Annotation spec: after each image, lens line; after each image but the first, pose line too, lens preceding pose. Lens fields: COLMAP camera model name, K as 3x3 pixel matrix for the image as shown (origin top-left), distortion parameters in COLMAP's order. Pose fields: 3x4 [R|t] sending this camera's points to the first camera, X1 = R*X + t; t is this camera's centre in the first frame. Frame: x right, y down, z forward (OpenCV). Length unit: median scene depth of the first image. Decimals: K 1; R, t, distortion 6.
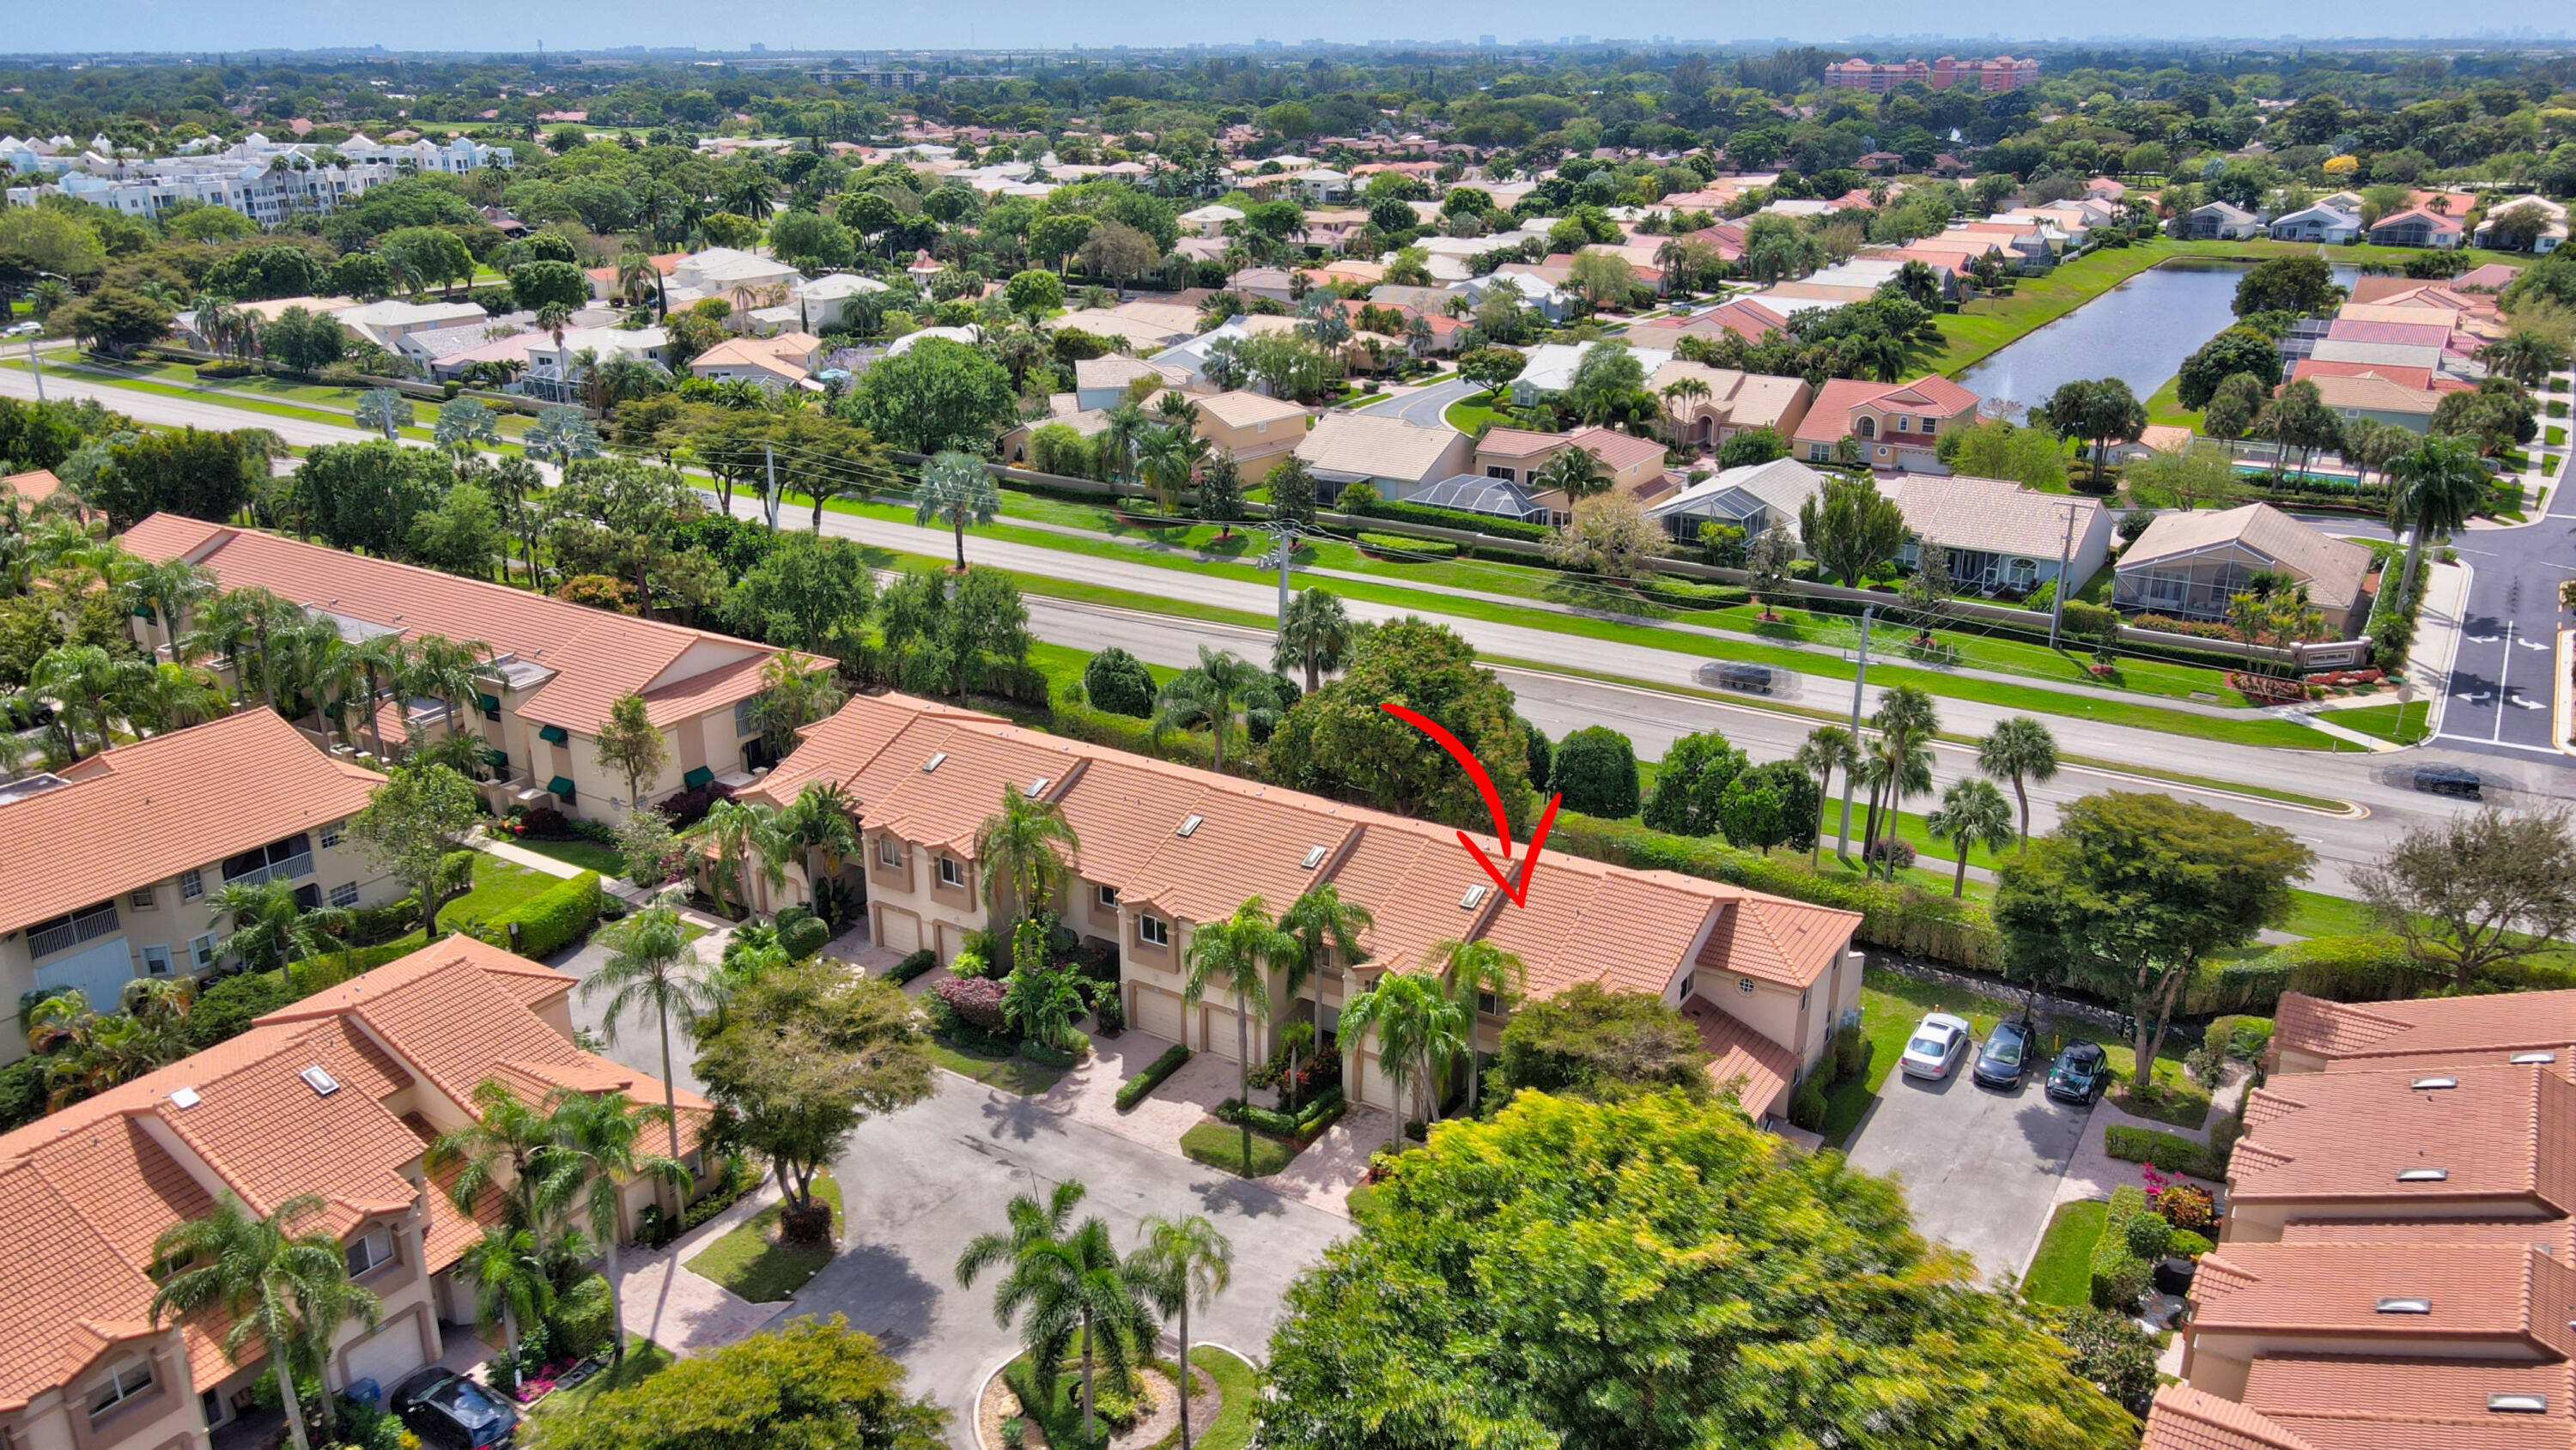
lens RADIAL K [[1891.4, 0, 1301.3], [0, 1891.4, 786.0], [0, 0, 1]] dist [-0.010645, 0.038862]
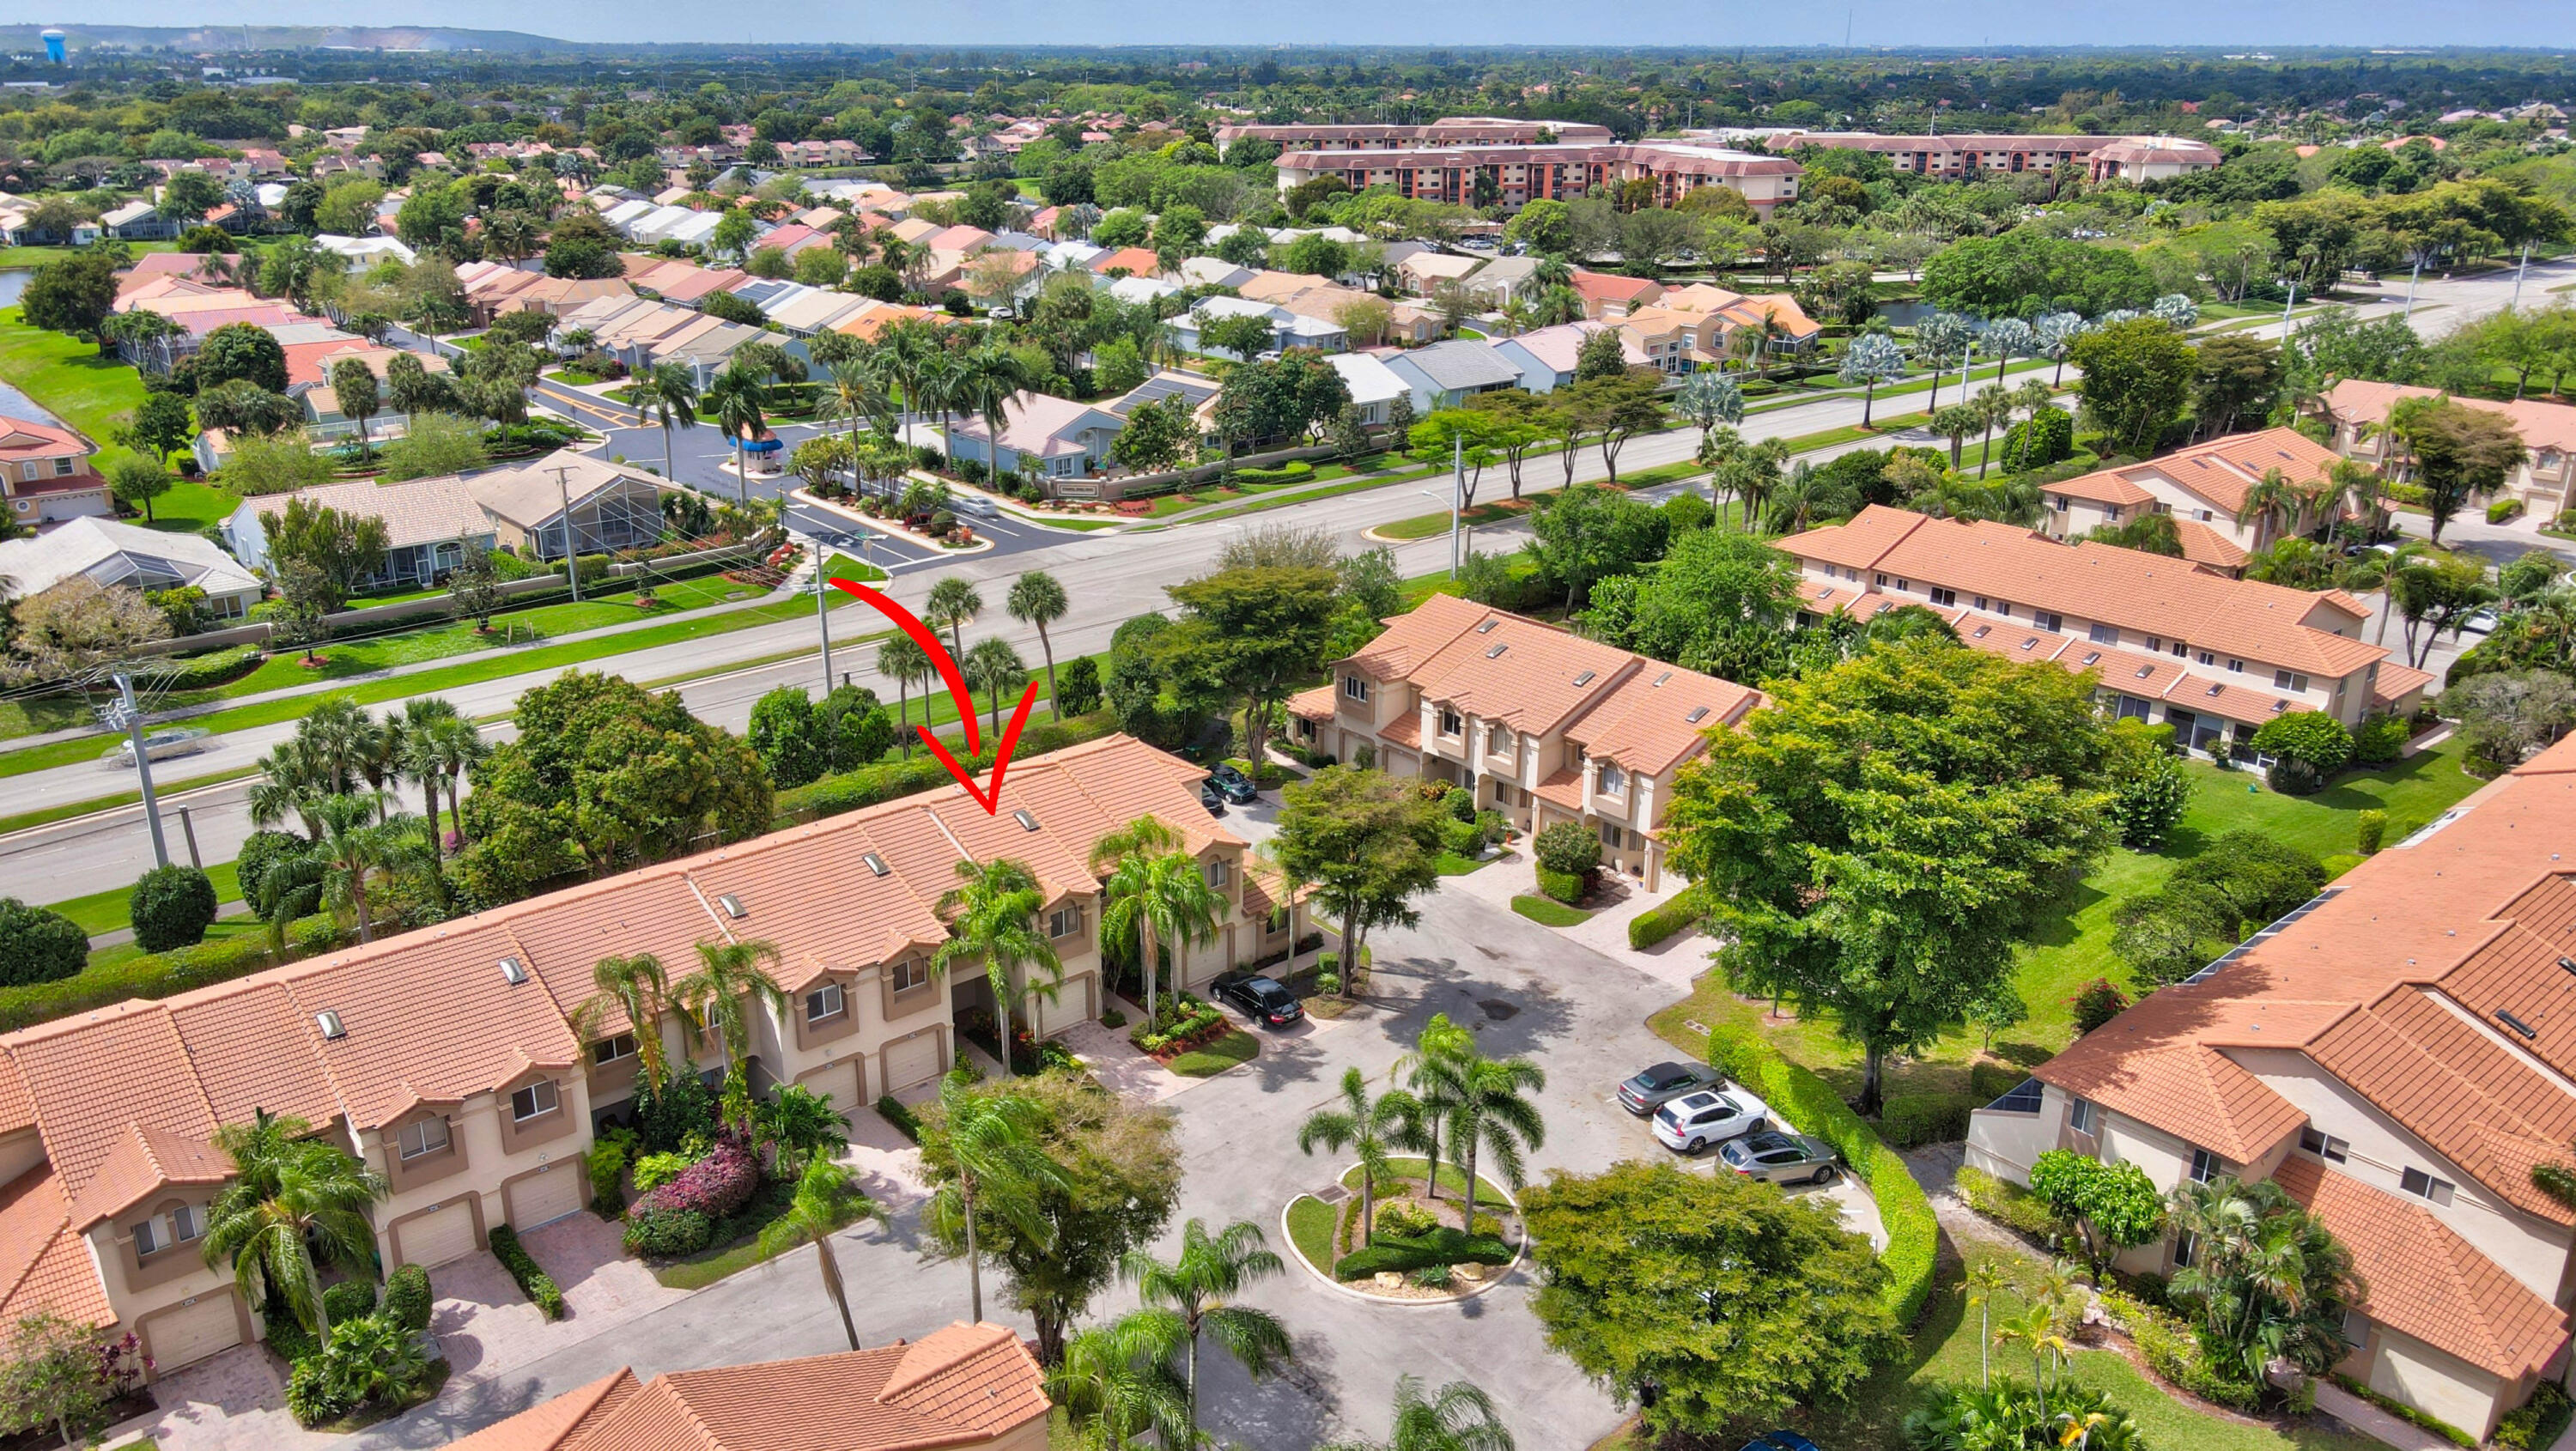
lens RADIAL K [[1891.5, 0, 1275.2], [0, 1891.5, 728.6], [0, 0, 1]] dist [-0.010645, 0.038862]
pose [[0.300834, -0.322234, 0.897588, -0.465197], [0.346527, 0.913791, 0.211909, -0.096044], [-0.888492, 0.247289, 0.386562, 0.245779]]
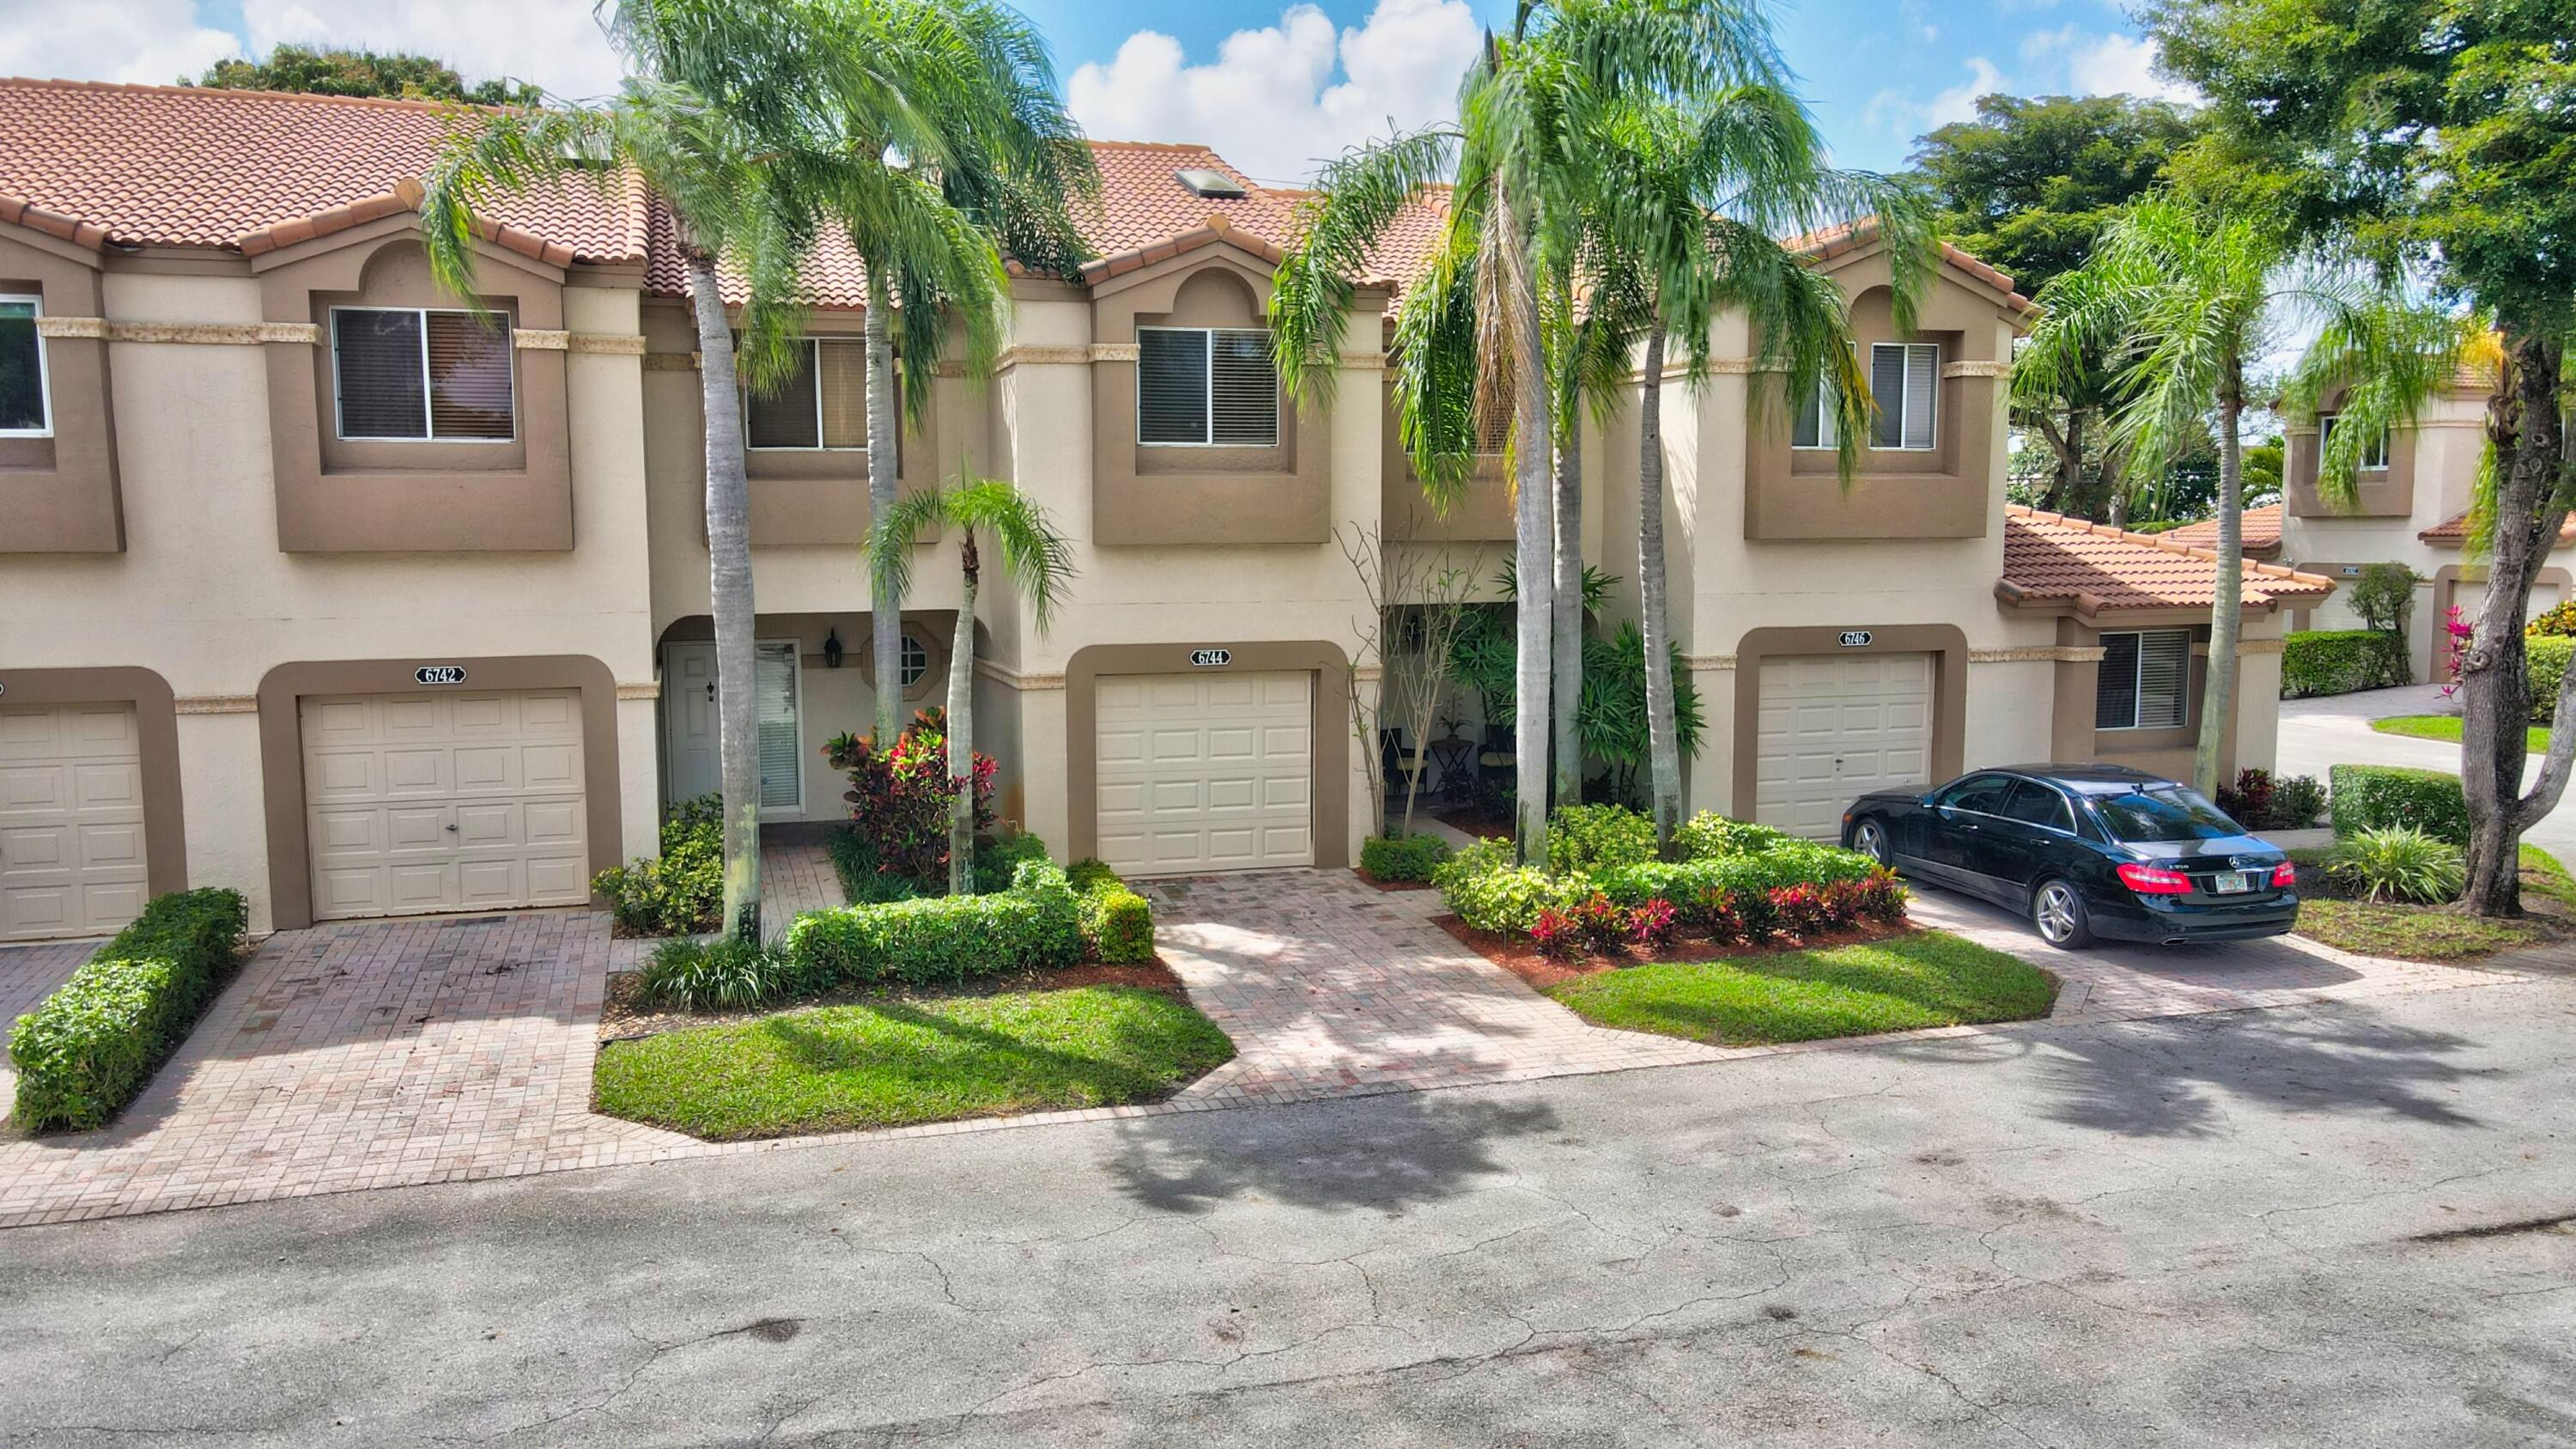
lens RADIAL K [[1891.9, 0, 1264.7], [0, 1891.9, 734.9], [0, 0, 1]] dist [-0.010645, 0.038862]
pose [[0.655377, -0.092033, 0.749674, -0.083007], [0.281735, 0.950701, -0.129585, 0.106438], [-0.700790, 0.296136, 0.648997, 0.458435]]
